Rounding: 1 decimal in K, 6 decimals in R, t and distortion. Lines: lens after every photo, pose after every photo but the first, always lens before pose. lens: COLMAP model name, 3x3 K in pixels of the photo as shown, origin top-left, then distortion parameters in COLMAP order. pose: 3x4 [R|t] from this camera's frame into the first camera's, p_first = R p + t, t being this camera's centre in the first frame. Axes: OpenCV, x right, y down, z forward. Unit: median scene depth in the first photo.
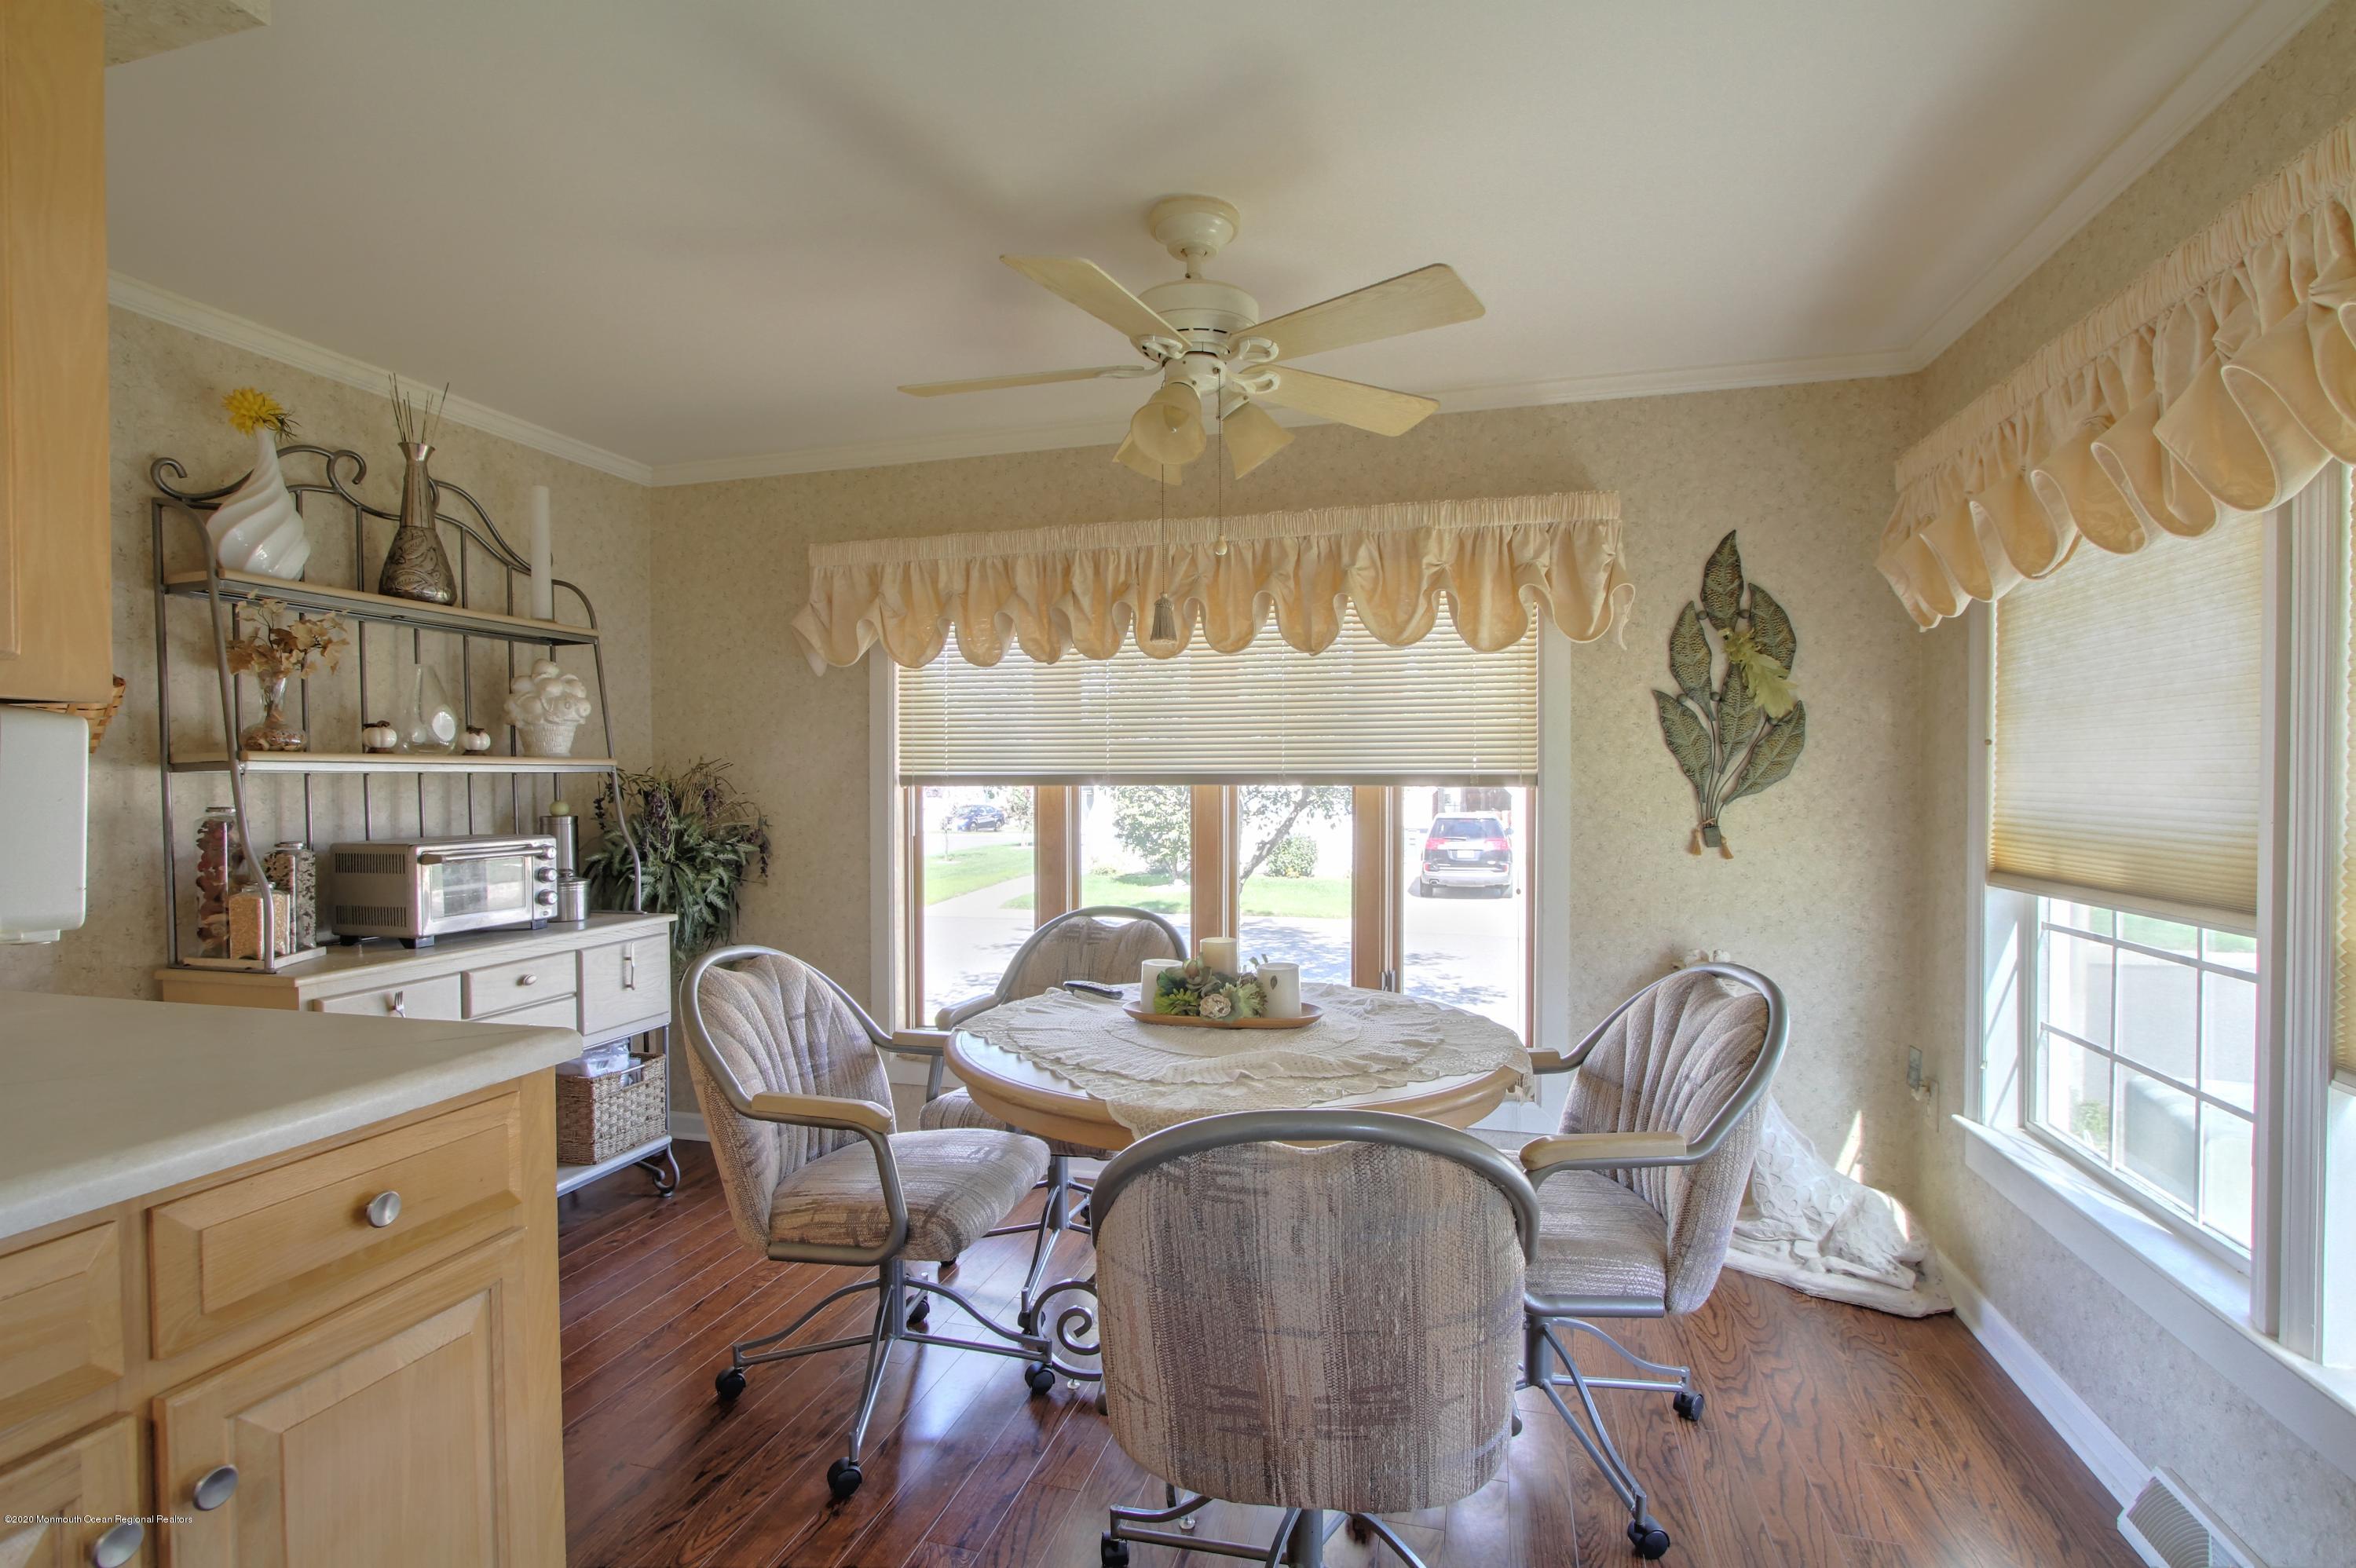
lens RADIAL K [[1123.5, 0, 1154.0], [0, 1123.5, 789.1], [0, 0, 1]] dist [-0.030208, 0.008033]
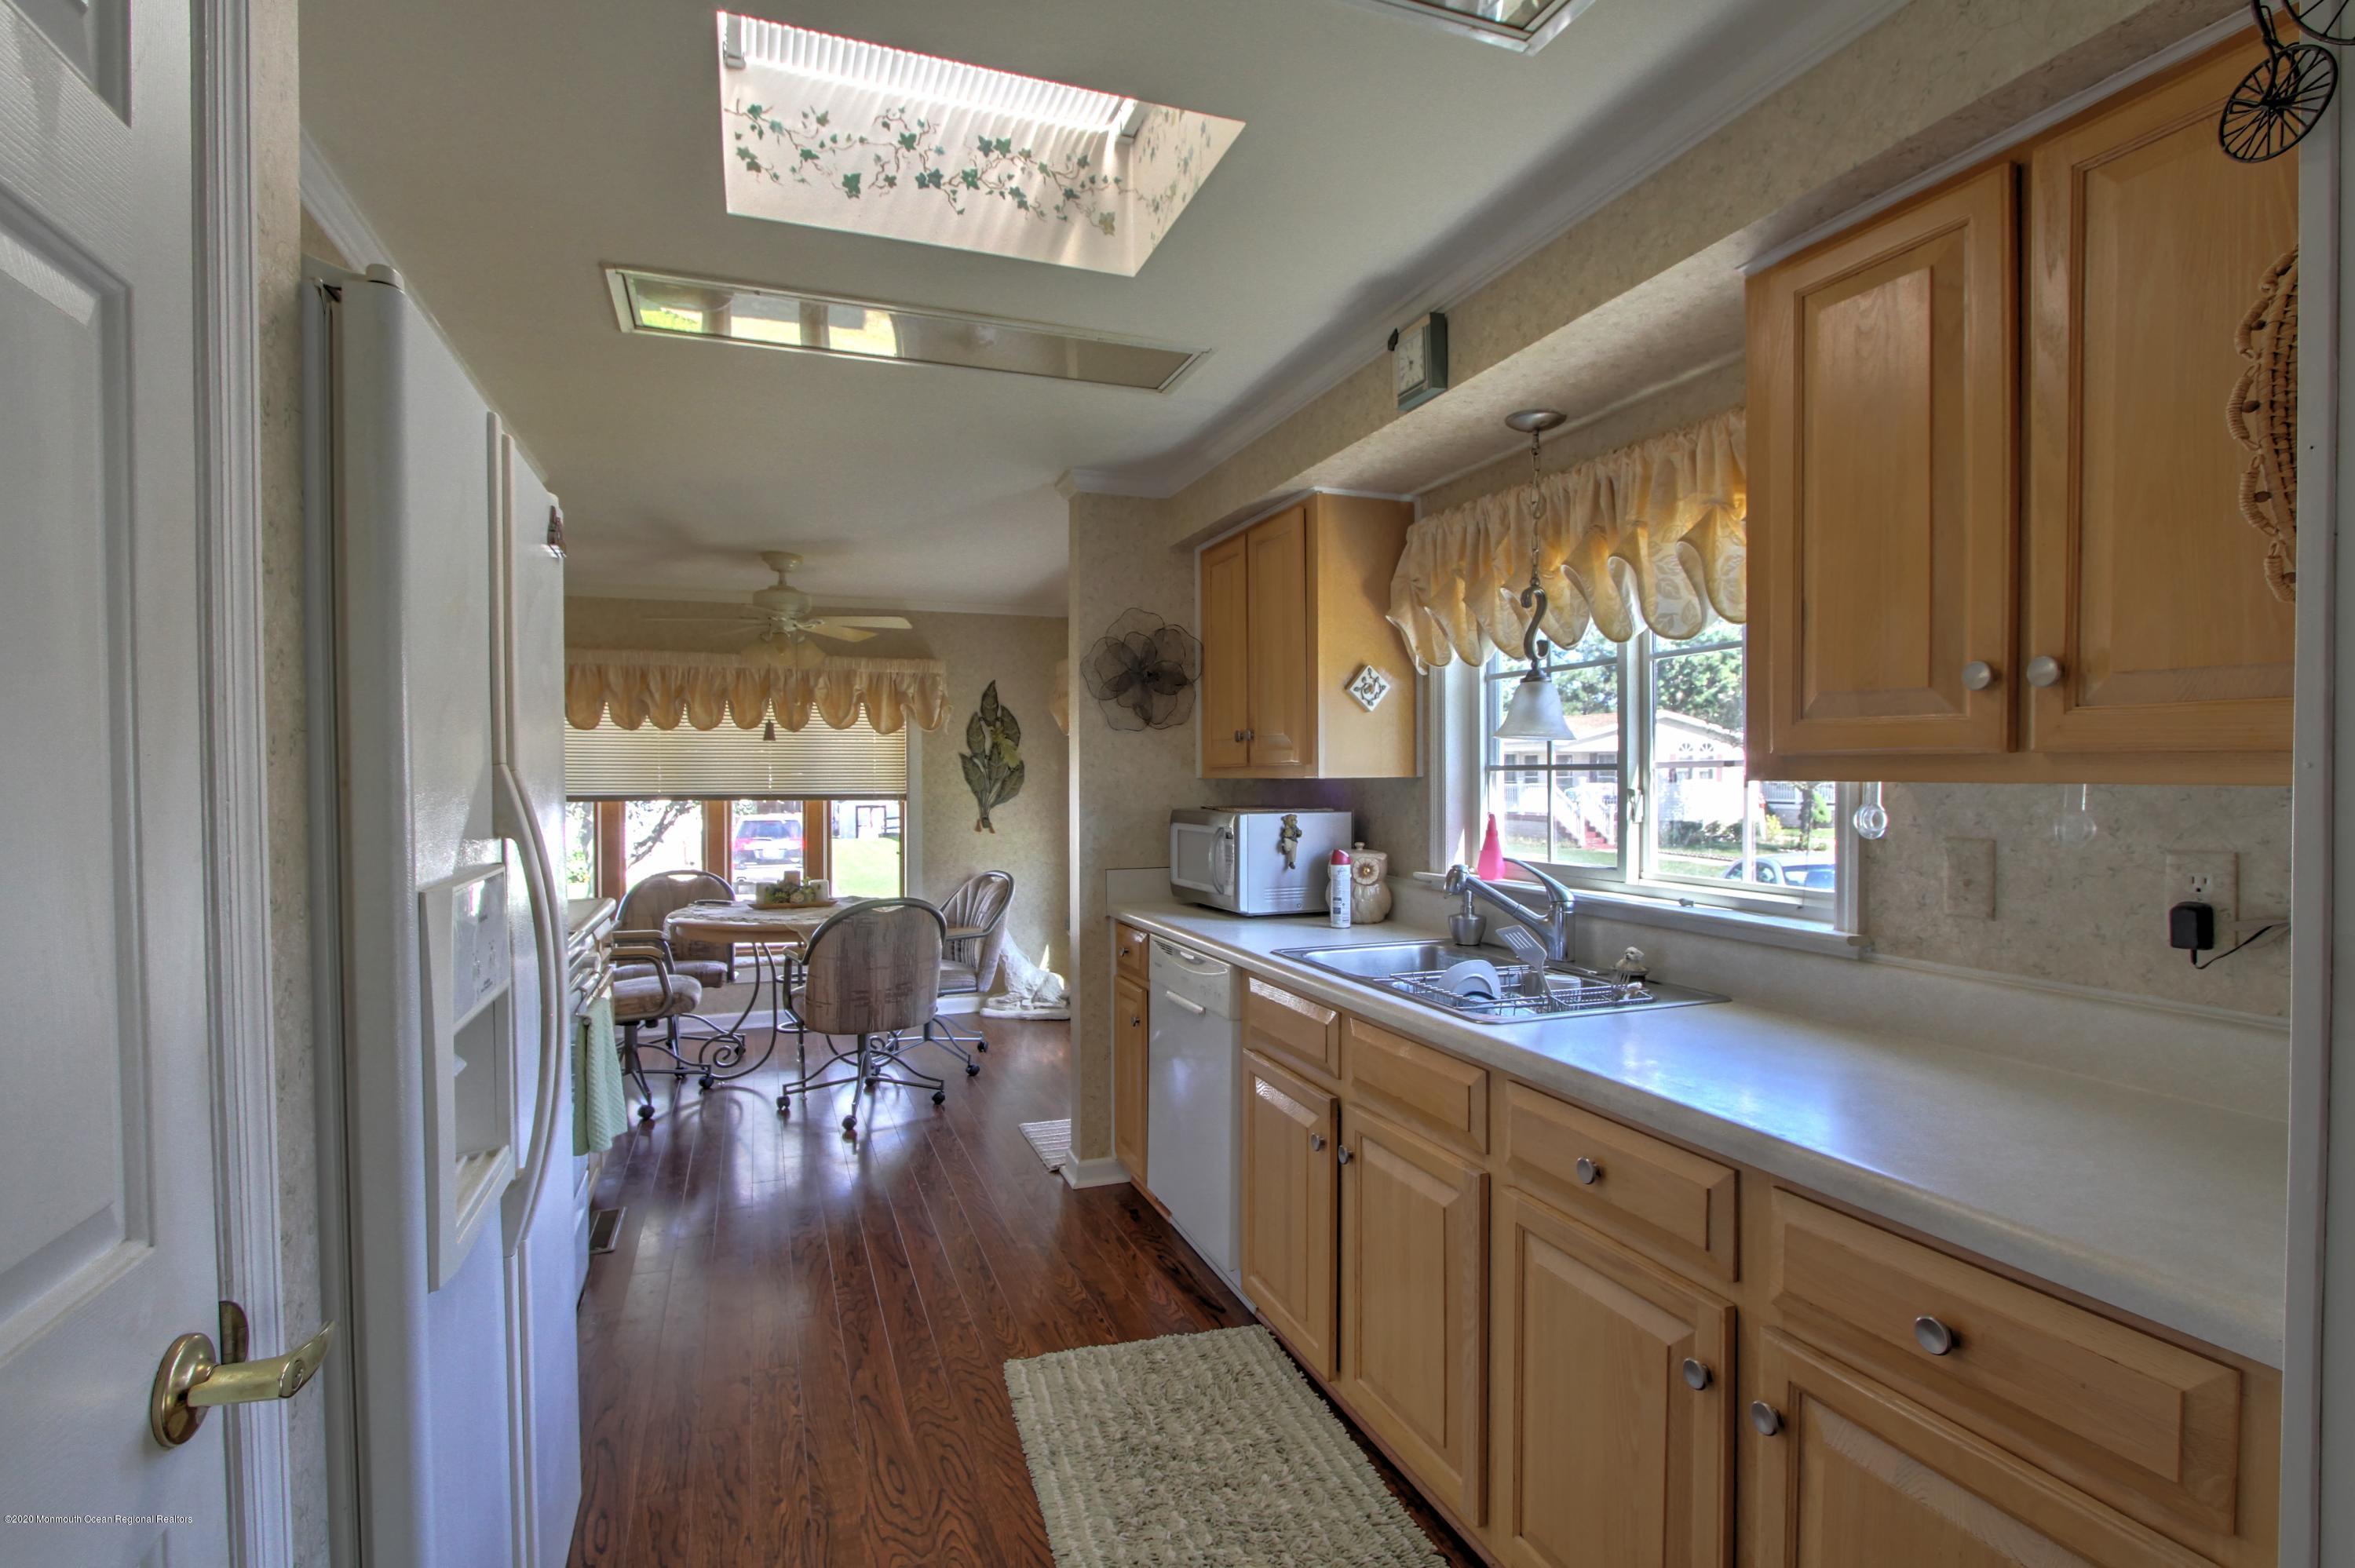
lens RADIAL K [[1123.0, 0, 1153.5], [0, 1123.0, 789.1], [0, 0, 1]] dist [-0.030208, 0.008033]
pose [[0.812864, -0.006198, 0.582420, -0.488113], [0.007285, 0.999973, 0.000474, -0.021115], [-0.582408, 0.003858, 0.812888, -0.929406]]
